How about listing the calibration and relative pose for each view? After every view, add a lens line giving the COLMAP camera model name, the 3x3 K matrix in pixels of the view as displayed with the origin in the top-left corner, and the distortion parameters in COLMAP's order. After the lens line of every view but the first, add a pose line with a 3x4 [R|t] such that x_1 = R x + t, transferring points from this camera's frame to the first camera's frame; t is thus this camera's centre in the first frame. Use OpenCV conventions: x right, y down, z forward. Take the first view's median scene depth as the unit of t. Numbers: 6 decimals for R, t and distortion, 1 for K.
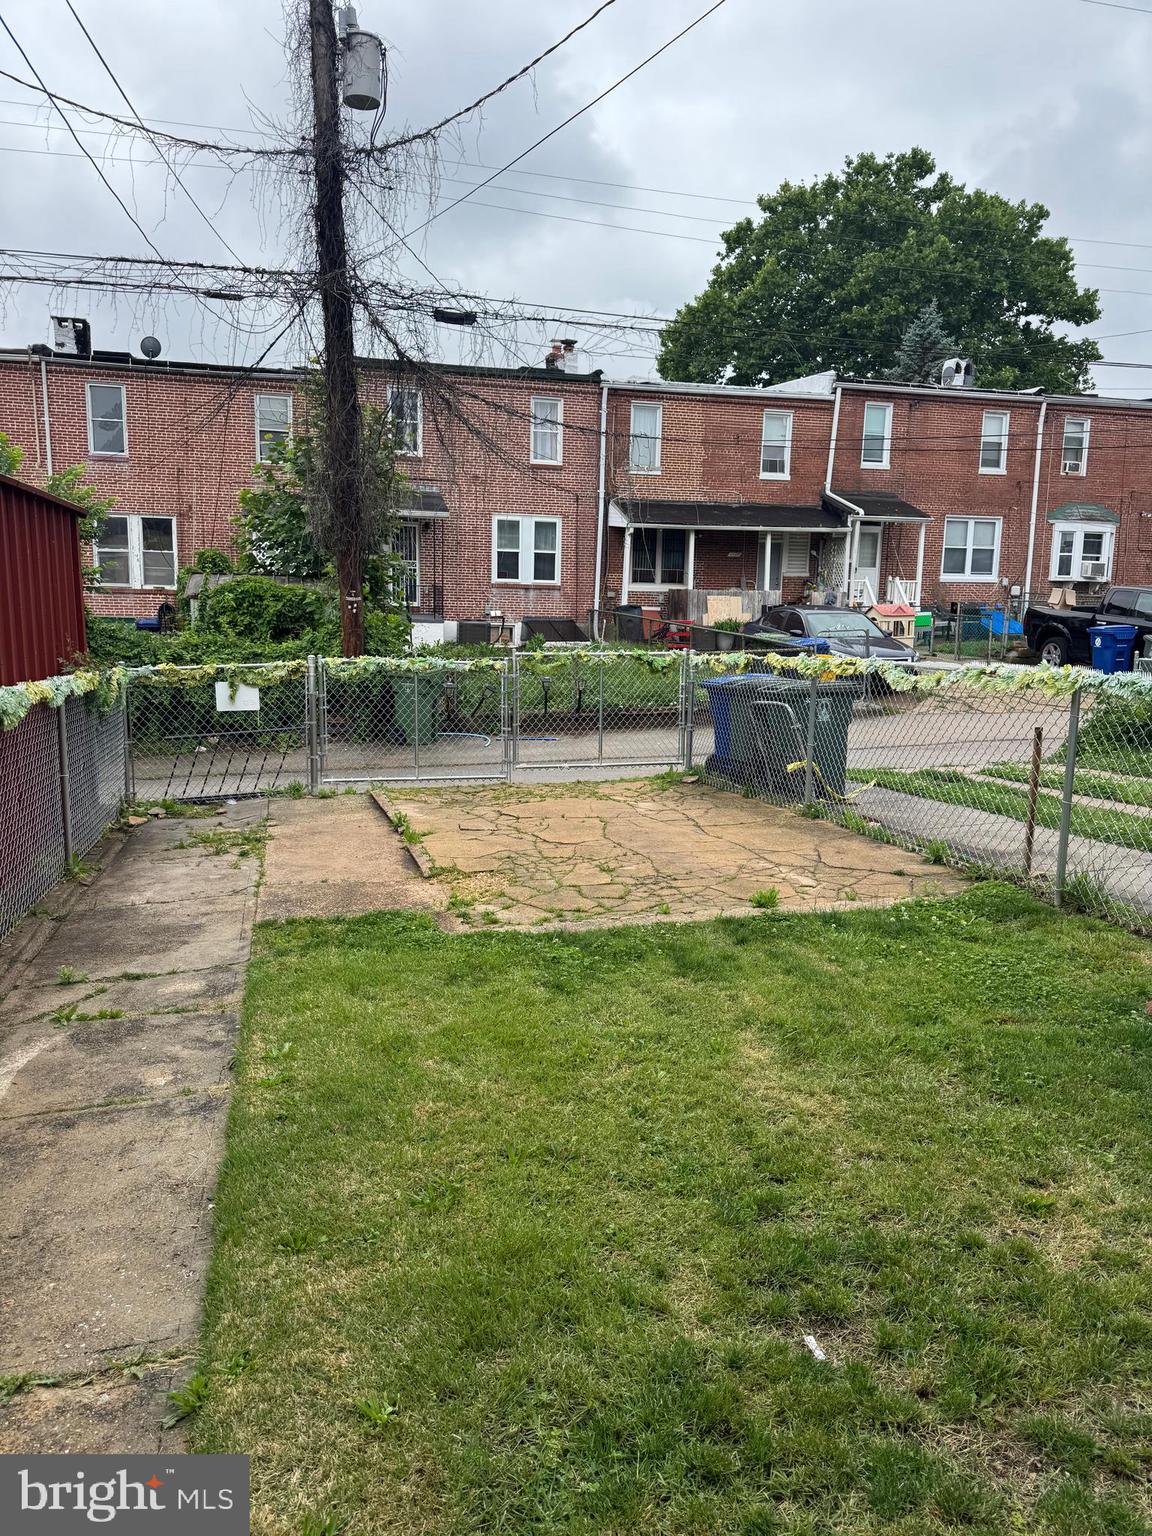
lens RADIAL K [[1105.3, 0, 579.0], [0, 1105.3, 766.9], [0, 0, 1]] dist [0.064645, -0.086851]
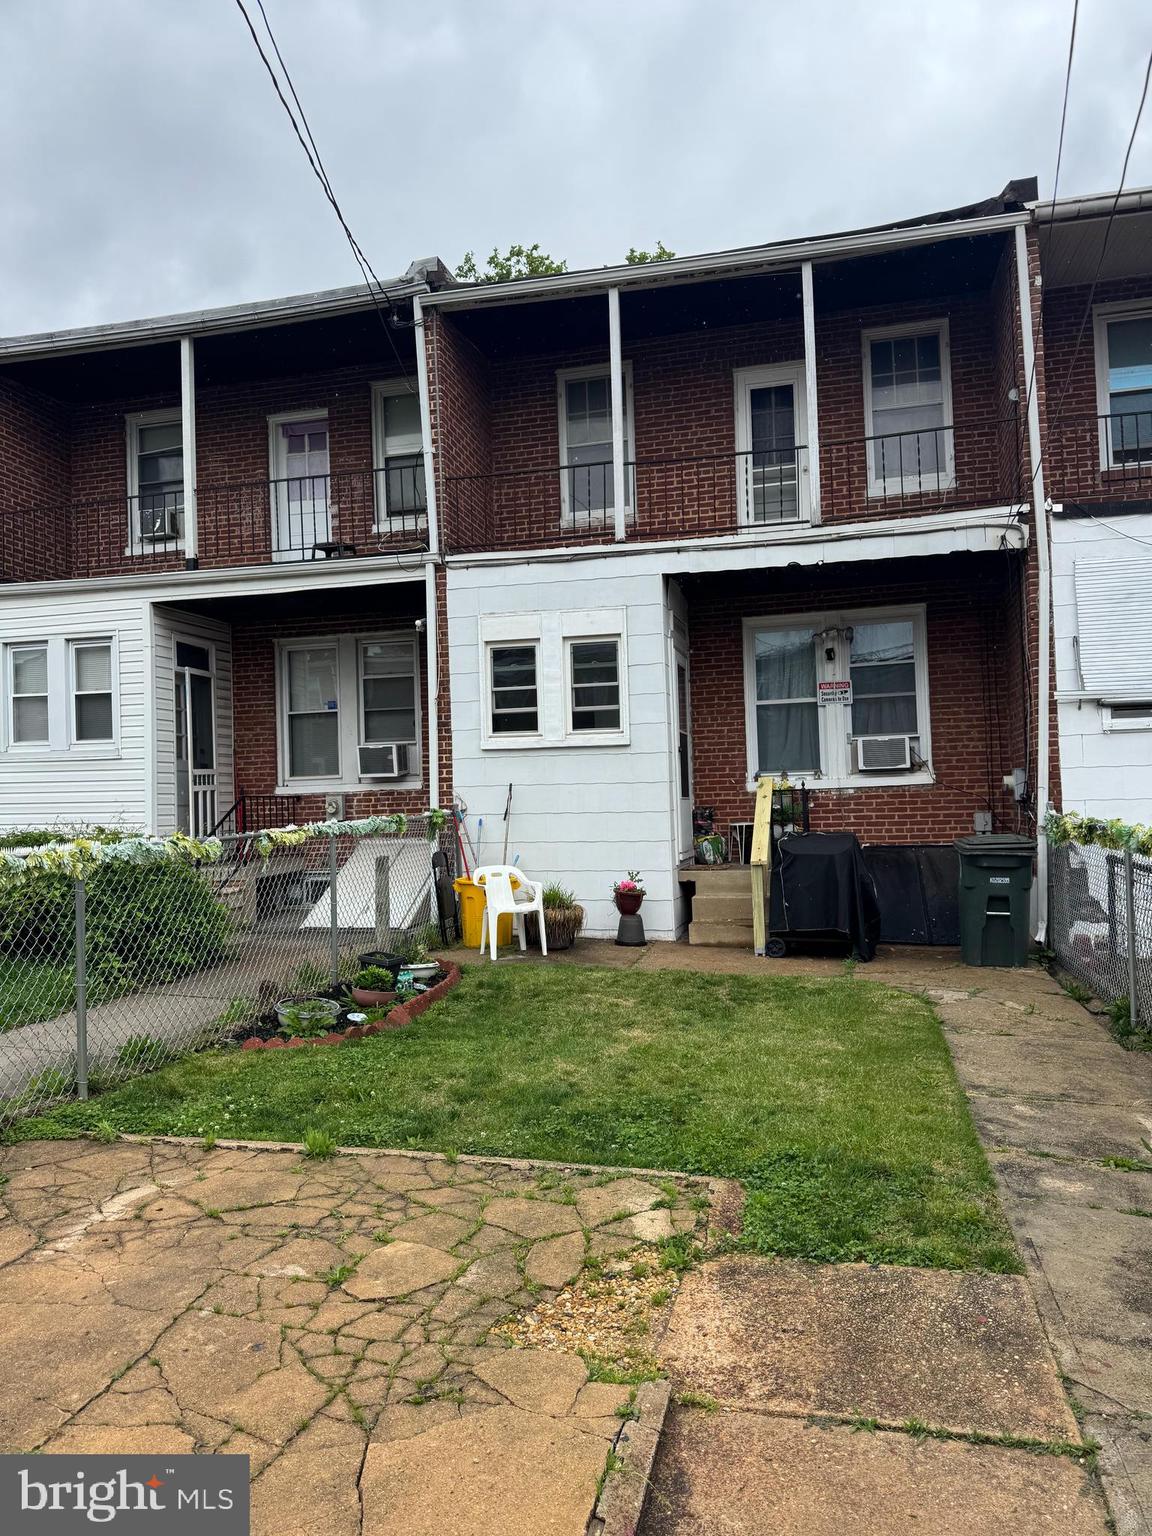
lens RADIAL K [[1105.3, 0, 575.1], [0, 1105.3, 767.9], [0, 0, 1]] dist [0.064645, -0.086851]
pose [[-0.880034, 0.017992, 0.474569, -0.339628], [0.074193, 0.992221, 0.099964, -0.192717], [-0.469079, 0.123181, -0.874524, 1.479662]]
